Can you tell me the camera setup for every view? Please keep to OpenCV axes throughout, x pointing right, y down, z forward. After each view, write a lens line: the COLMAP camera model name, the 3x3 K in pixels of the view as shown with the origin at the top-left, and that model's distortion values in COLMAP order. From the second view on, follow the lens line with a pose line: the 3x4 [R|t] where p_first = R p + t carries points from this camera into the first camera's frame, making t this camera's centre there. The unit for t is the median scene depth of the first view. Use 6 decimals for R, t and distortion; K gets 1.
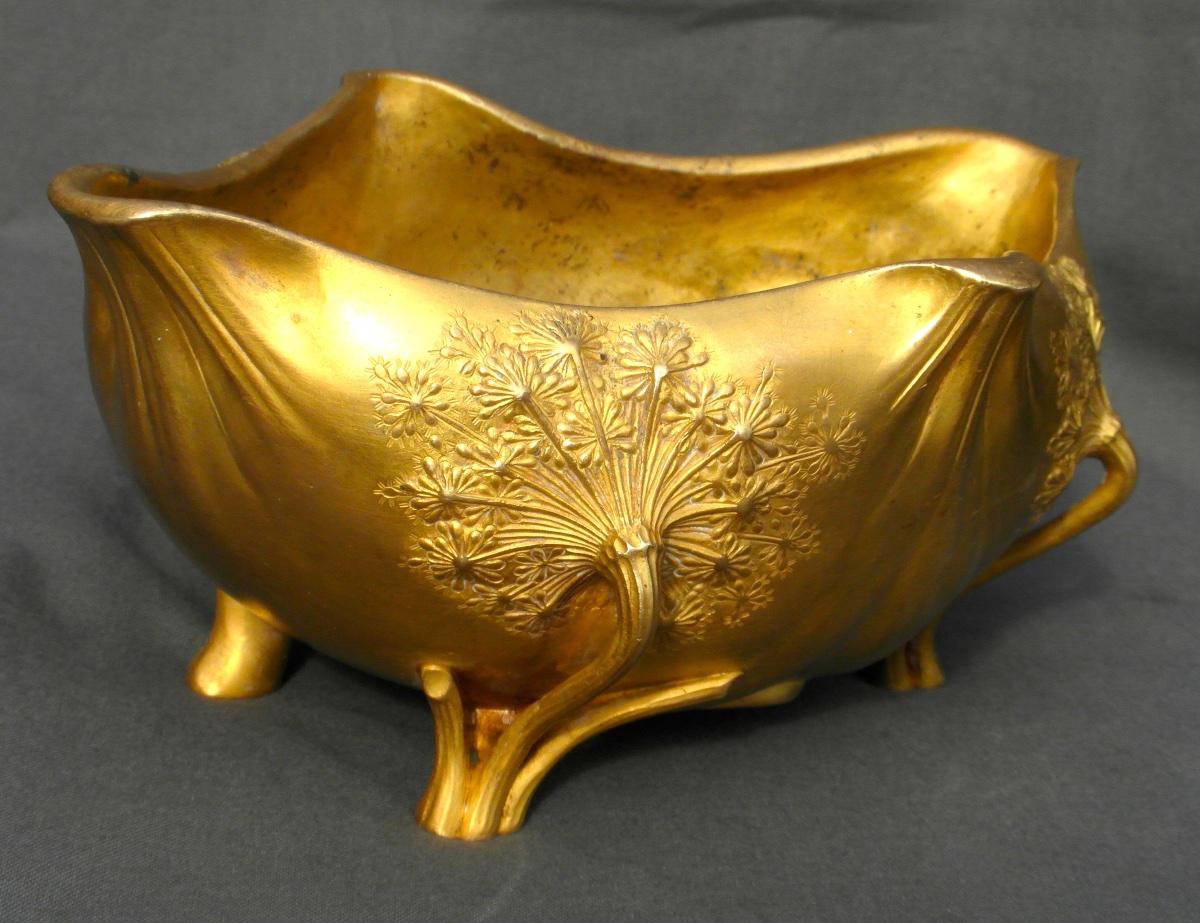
lens RADIAL K [[2439.2, 0, 600.0], [0, 2439.2, 461.5], [0, 0, 1]] dist [-0.212030, -0.007140]
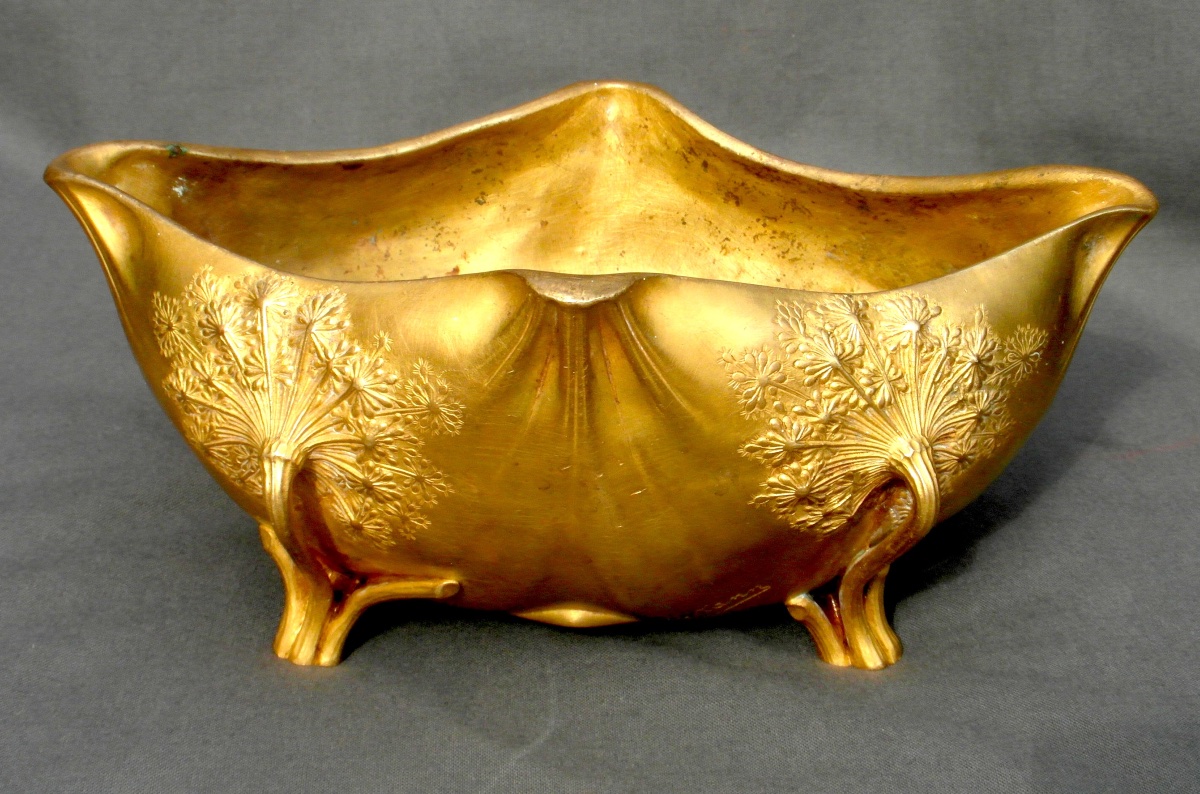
lens RADIAL K [[2499.2, 0, 602.5], [0, 2499.2, 318.1], [0, 0, 1]] dist [-0.235320, 0.017413]
pose [[0.704705, 0.125411, -0.698329, 1.072159], [-0.147501, 0.988645, 0.028701, -0.103732], [0.693999, 0.082779, 0.715202, 0.131261]]
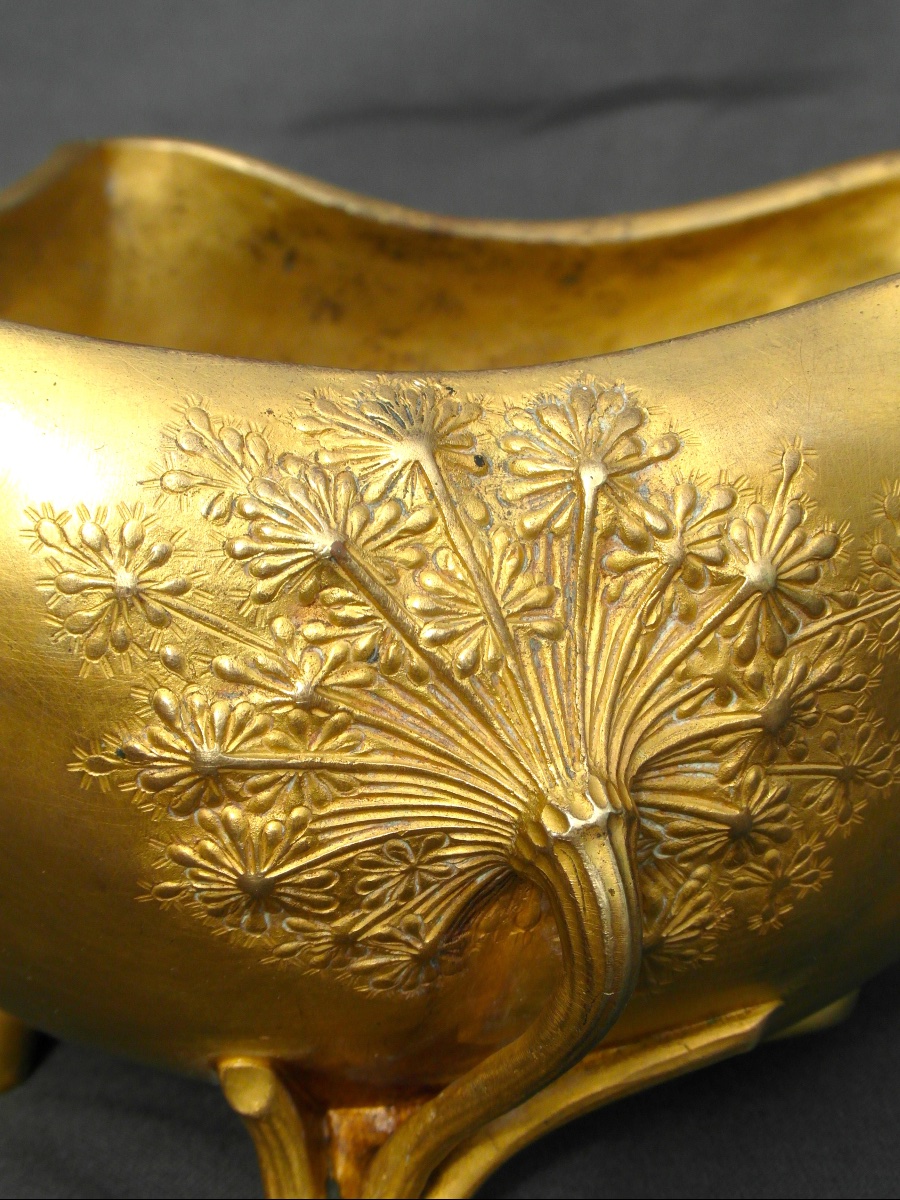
lens RADIAL K [[2188.2, 0, 446.3], [0, 2188.2, 643.8], [0, 0, 1]] dist [-0.224575, -0.027149]
pose [[0.993706, -0.110980, -0.015251, -0.003031], [0.110719, 0.993706, -0.017013, 0.002984], [0.017044, 0.015218, 0.999739, 0.525318]]
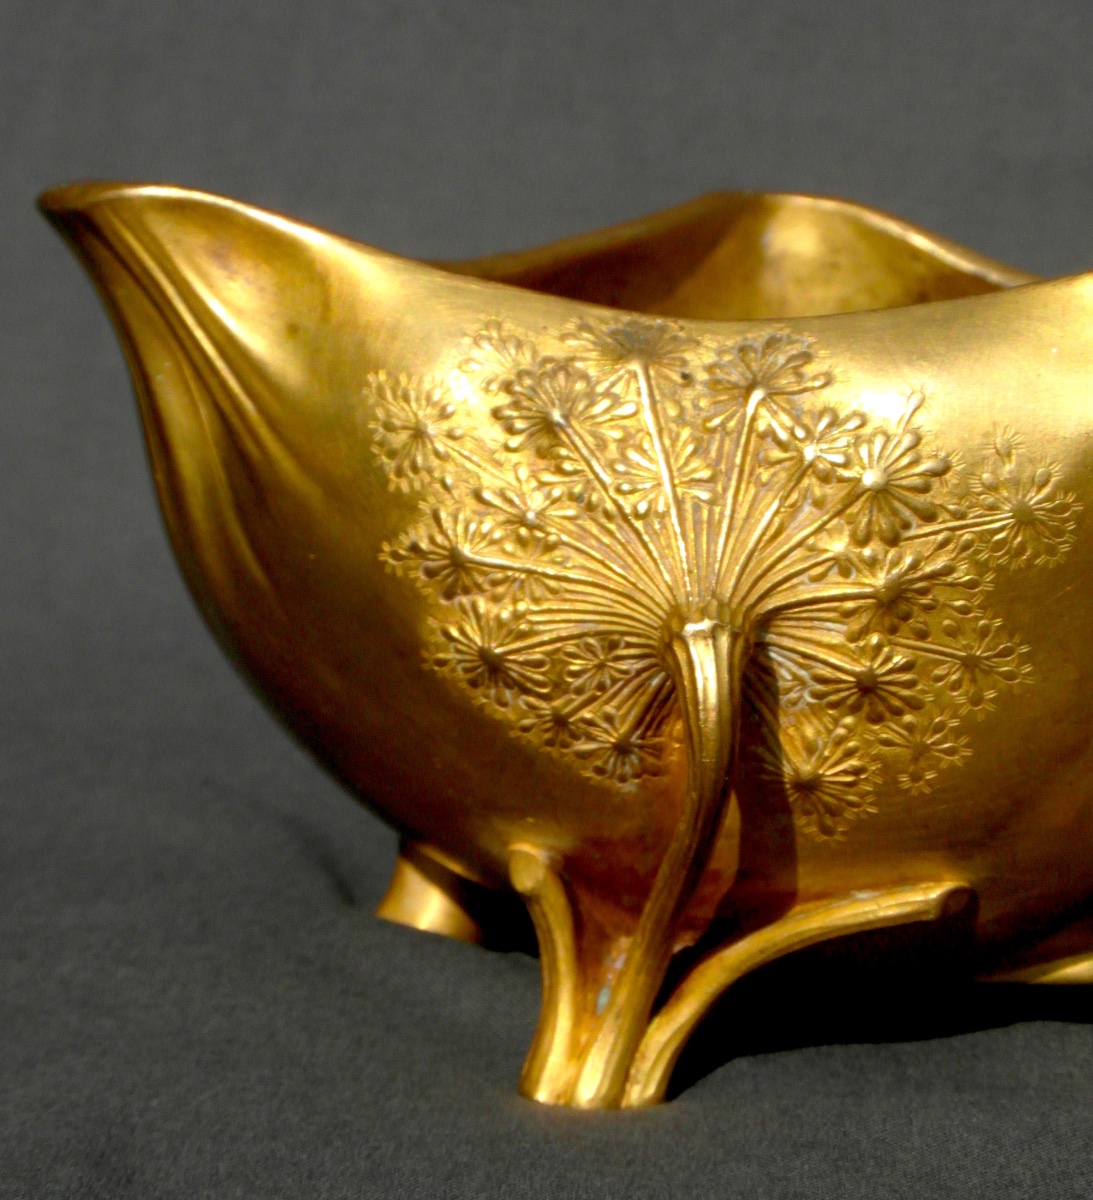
lens RADIAL K [[3826.0, 0, 546.5], [0, 3826.0, 600.0], [0, 0, 1]] dist [-0.143444, -0.311064]
pose [[0.904000, -0.014926, -0.427271, 0.442685], [-0.073580, 0.979046, -0.189879, 0.237947], [0.421152, 0.203090, 0.883960, -0.012368]]
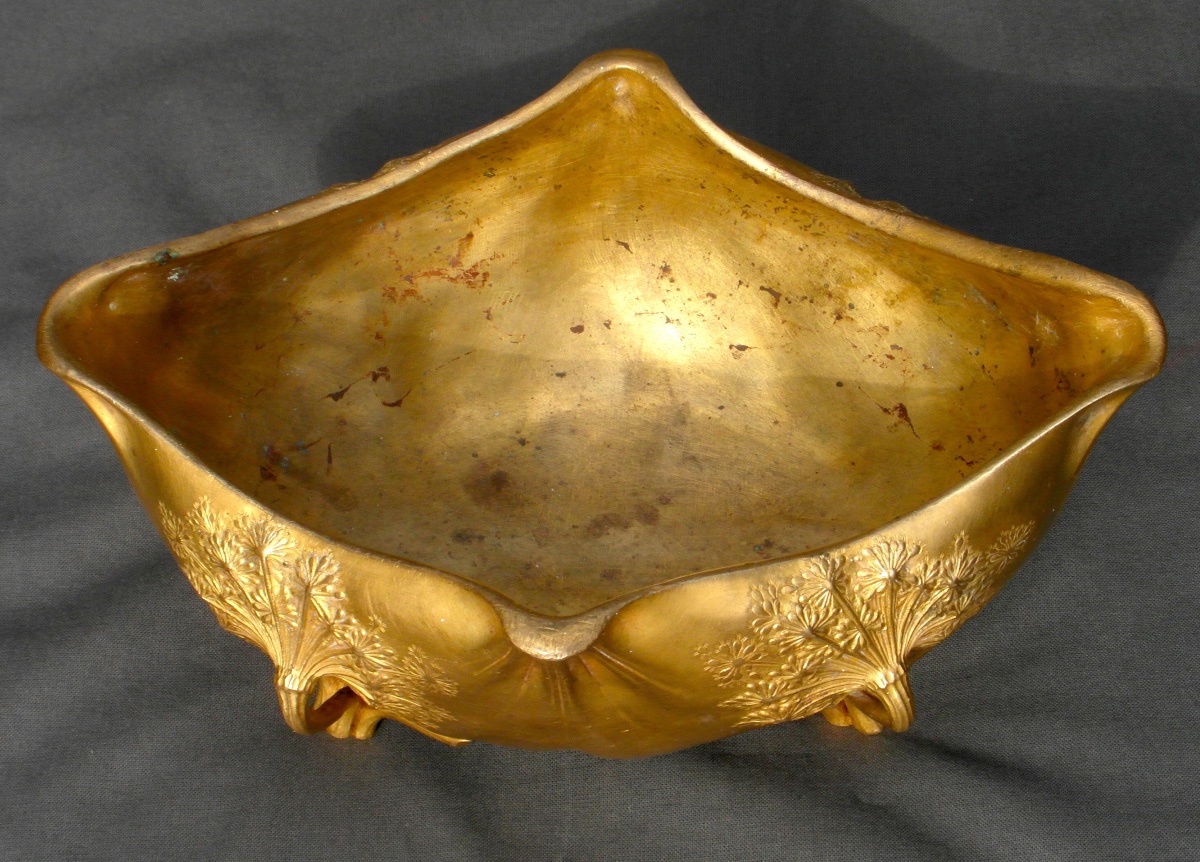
lens RADIAL K [[2854.4, 0, 600.0], [0, 2854.4, 431.0], [0, 0, 1]] dist [-0.213506, -0.195328]
pose [[0.664166, 0.469081, -0.582106, 1.026312], [-0.093718, 0.824748, 0.557681, -1.023081], [0.741688, -0.315839, 0.591731, 0.182202]]
